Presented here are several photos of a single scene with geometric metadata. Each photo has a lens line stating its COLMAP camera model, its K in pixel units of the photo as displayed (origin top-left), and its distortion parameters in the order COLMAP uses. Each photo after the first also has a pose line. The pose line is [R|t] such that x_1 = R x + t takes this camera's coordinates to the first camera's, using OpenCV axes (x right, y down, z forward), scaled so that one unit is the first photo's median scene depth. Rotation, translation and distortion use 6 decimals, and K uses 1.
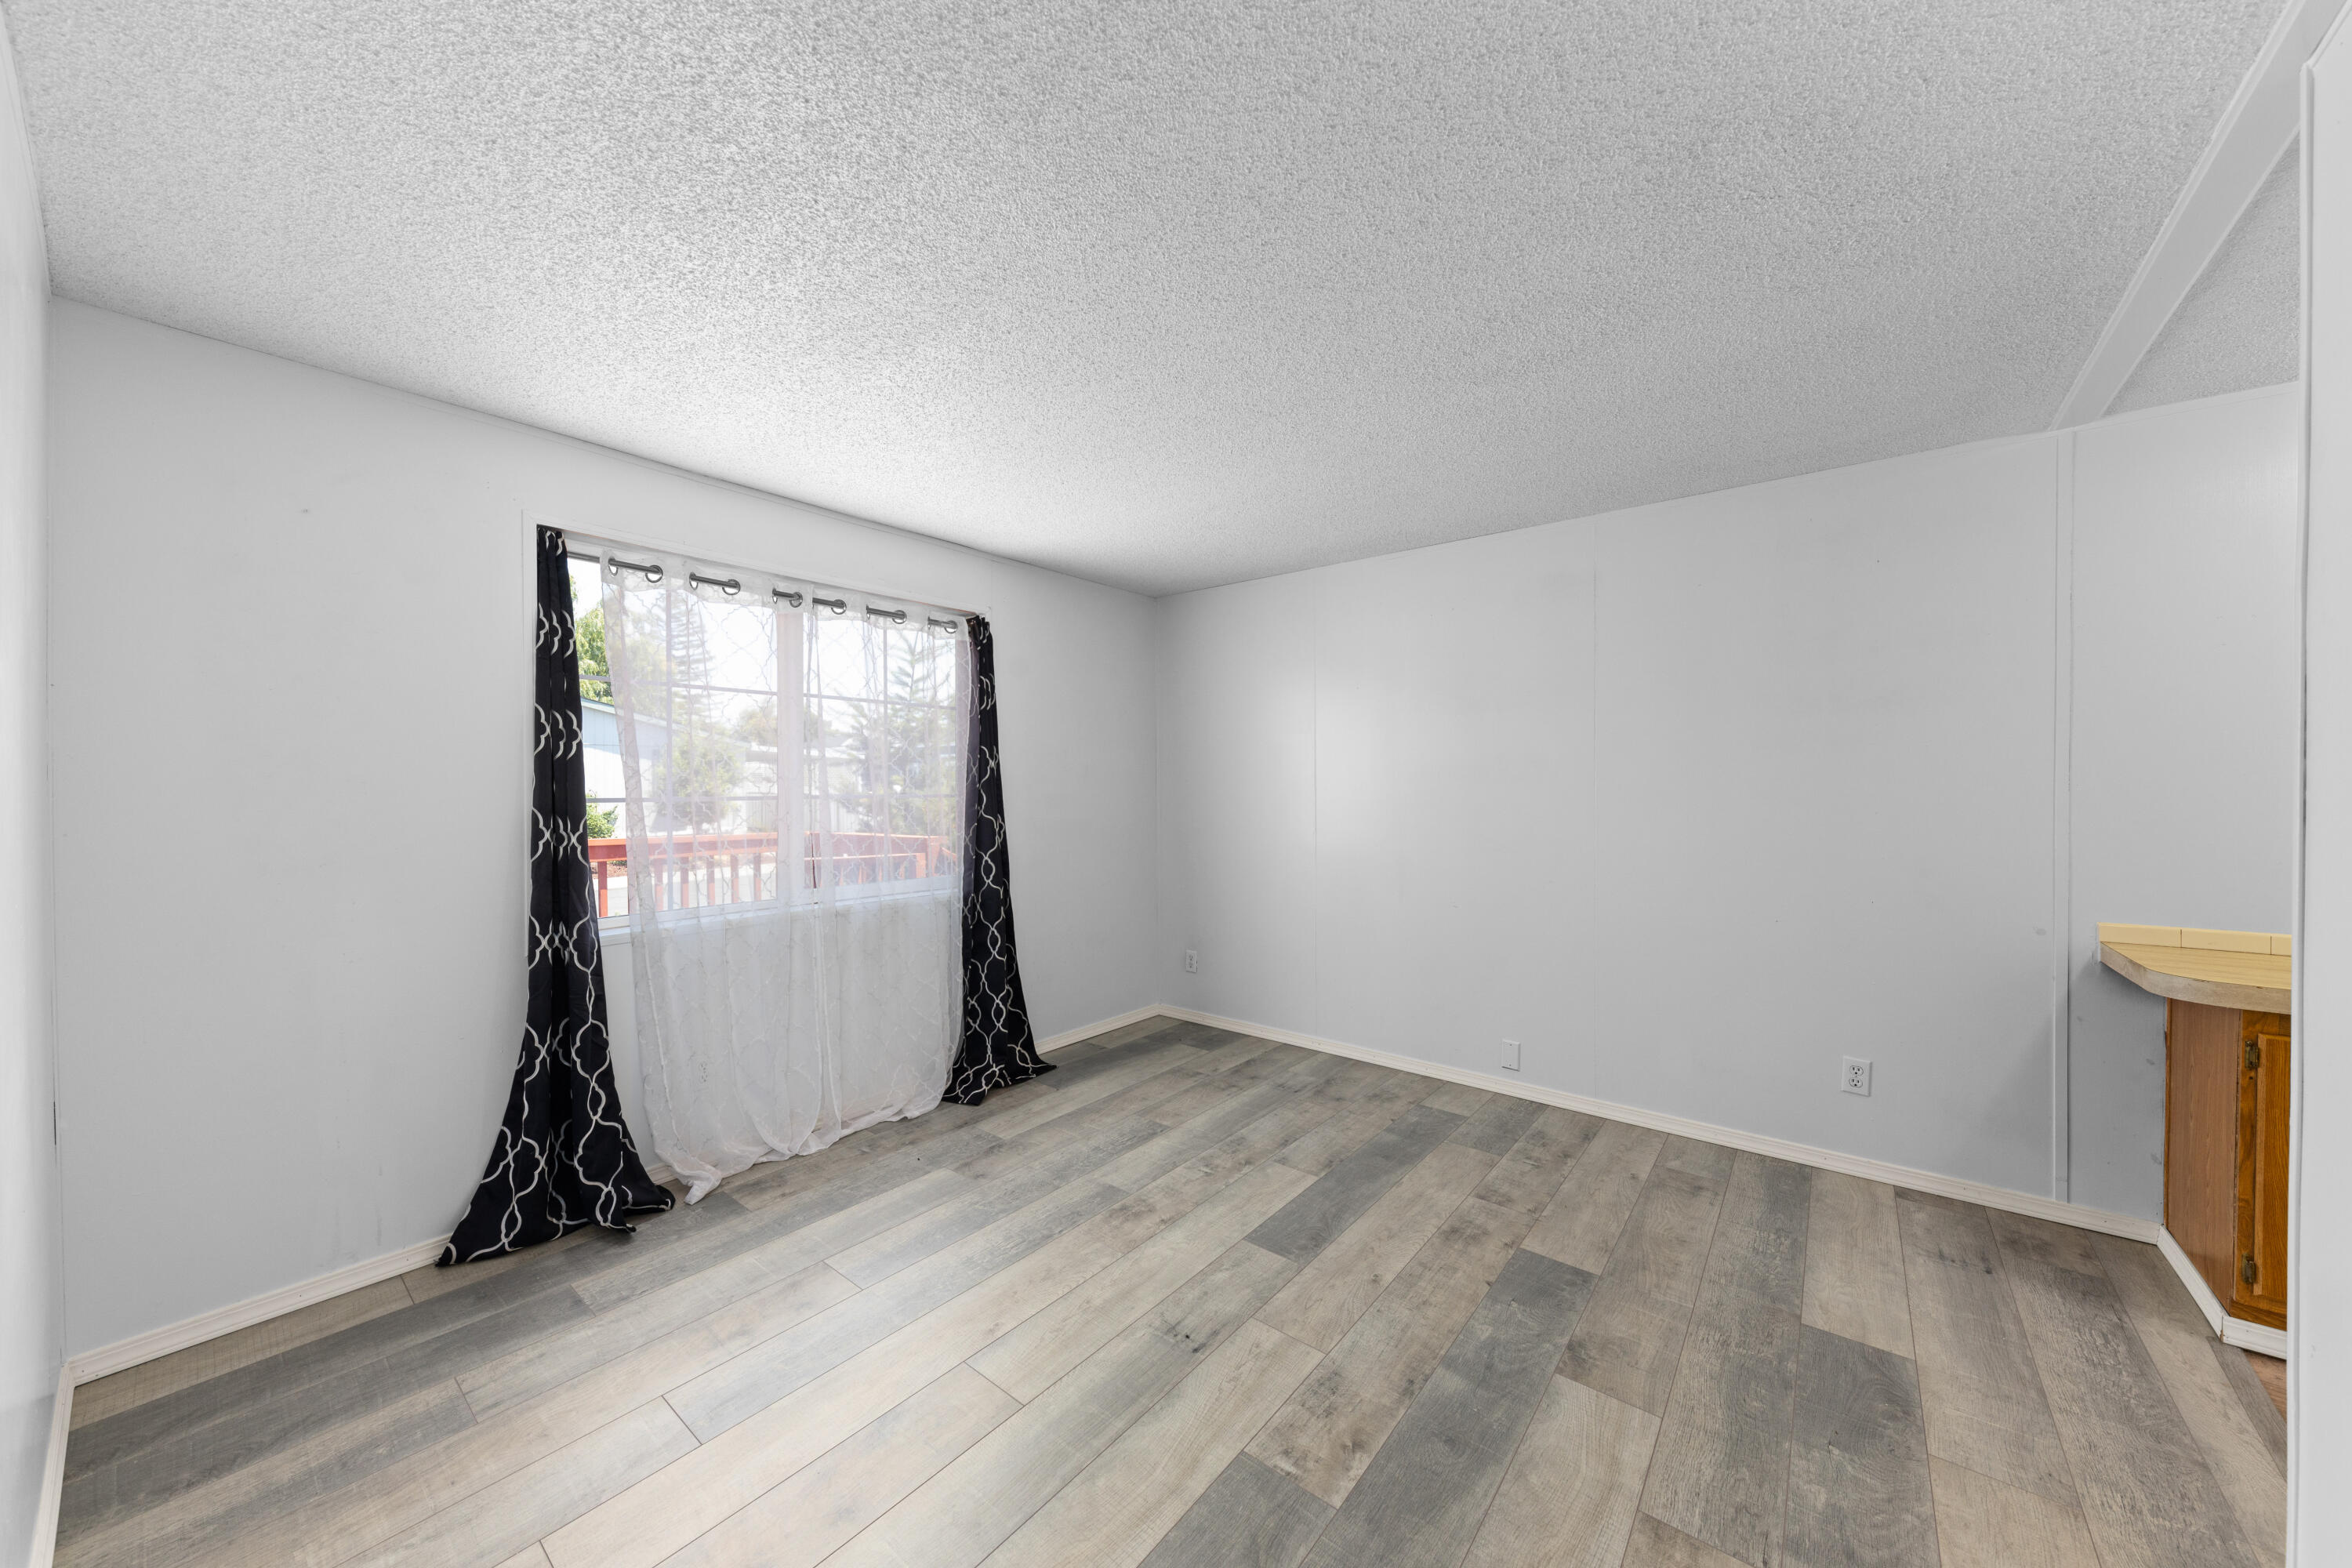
lens RADIAL K [[809.5, 0, 1188.9], [0, 809.5, 787.7], [0, 0, 1]] dist [0.011001, -0.004894]
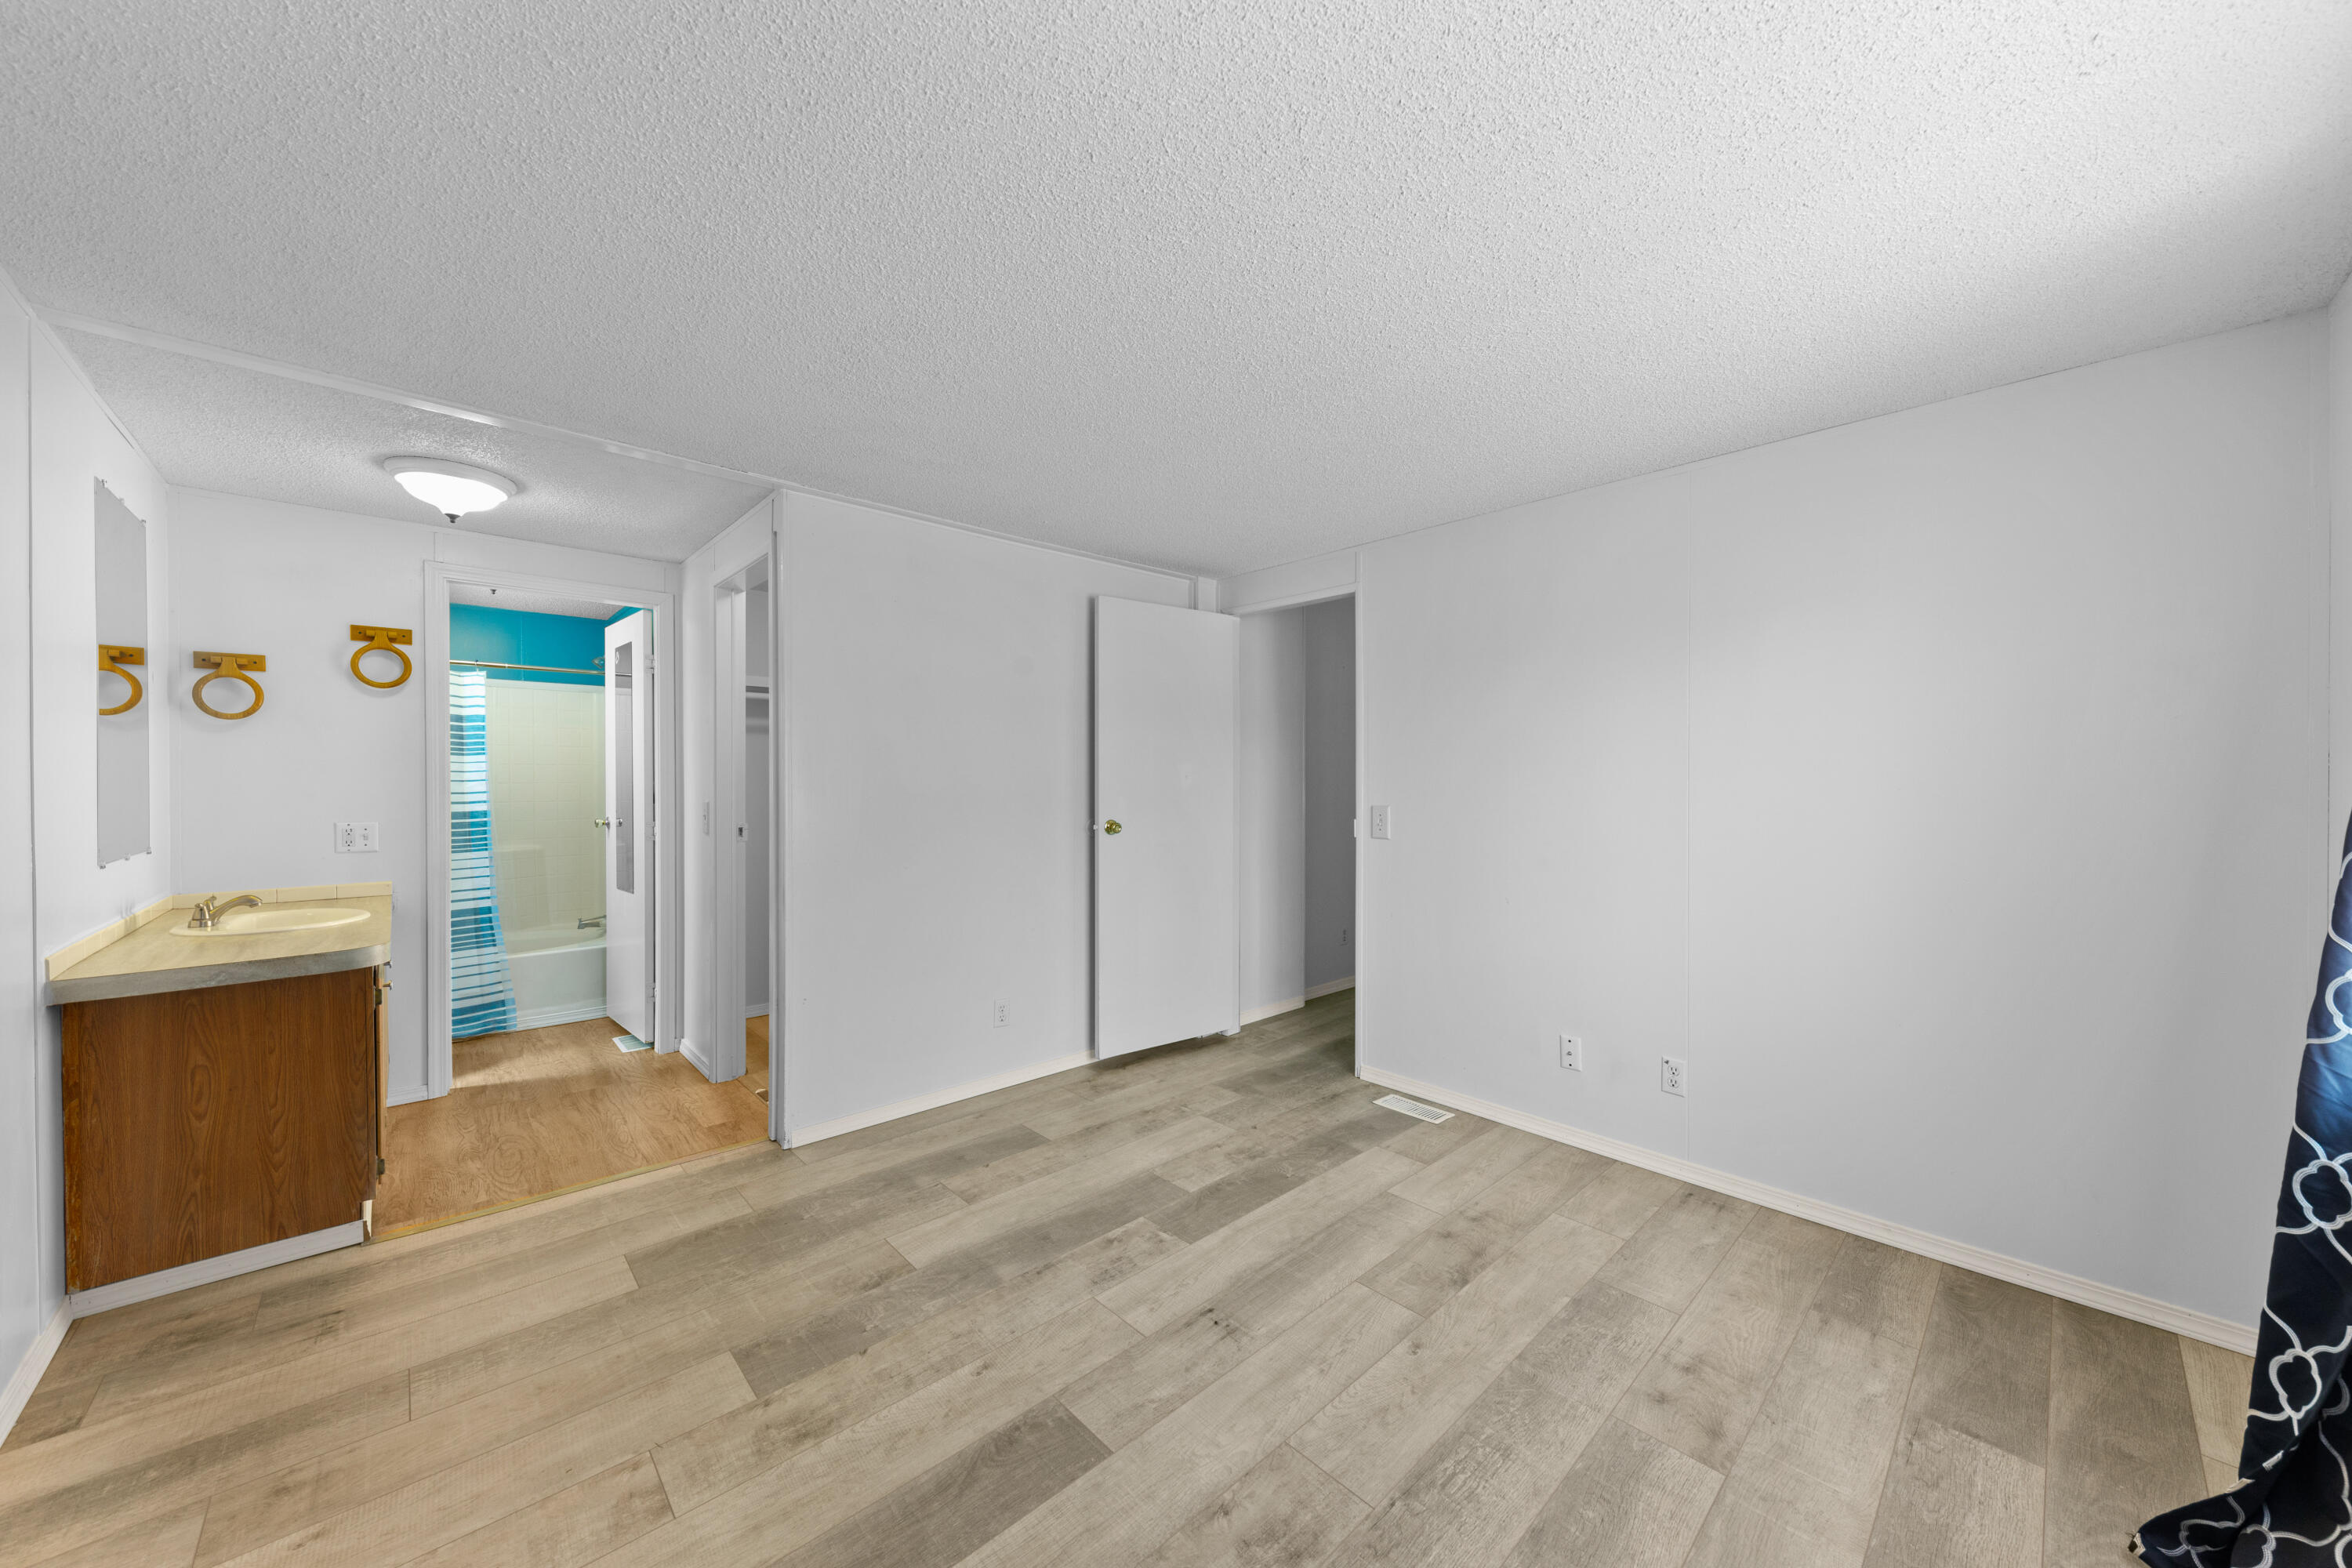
lens RADIAL K [[859.0, 0, 1184.8], [0, 859.0, 780.8], [0, 0, 1]] dist [0.018532, -0.010865]
pose [[-0.989400, -0.001124, 0.145211, -0.097673], [0.000058, 0.999967, 0.008137, -0.011819], [-0.145215, 0.008059, -0.989367, 1.692728]]
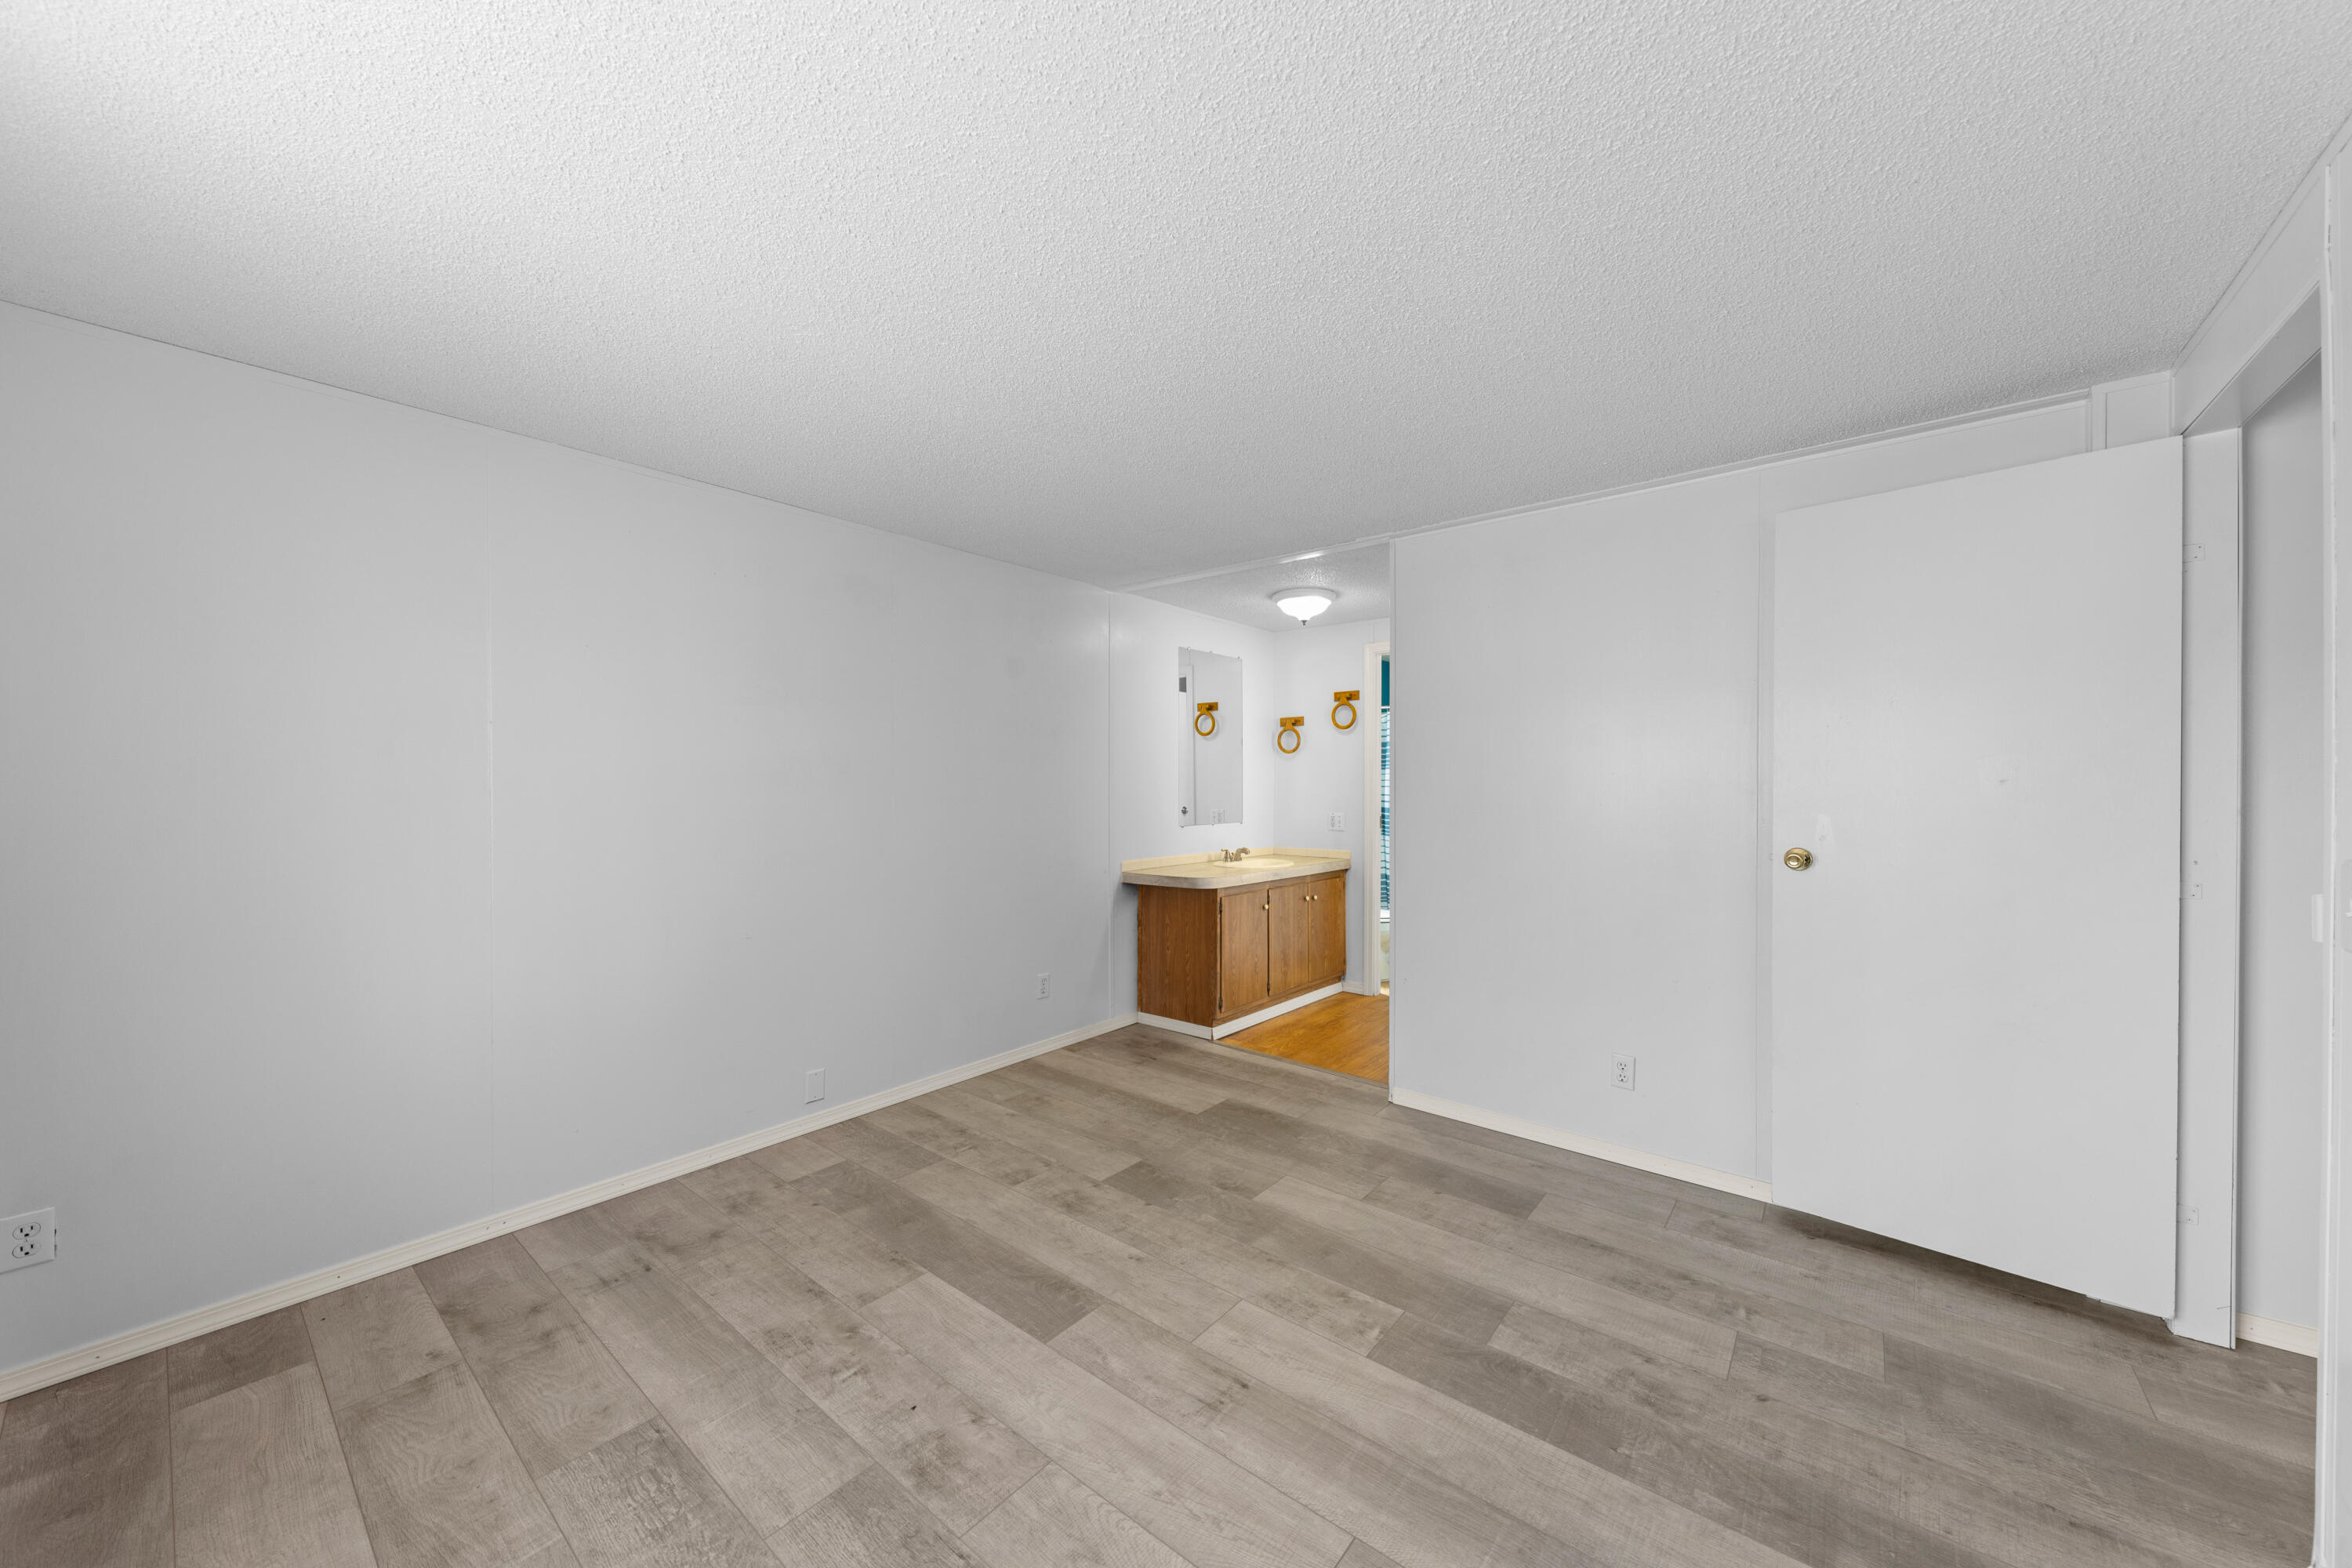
lens RADIAL K [[809.5, 0, 1188.9], [0, 809.5, 787.7], [0, 0, 1]] dist [0.011001, -0.004894]
pose [[0.012966, -0.003553, 0.999910, -0.749032], [0.005645, 0.999978, 0.003480, -0.008501], [-0.999900, 0.005600, 0.012986, 0.835453]]
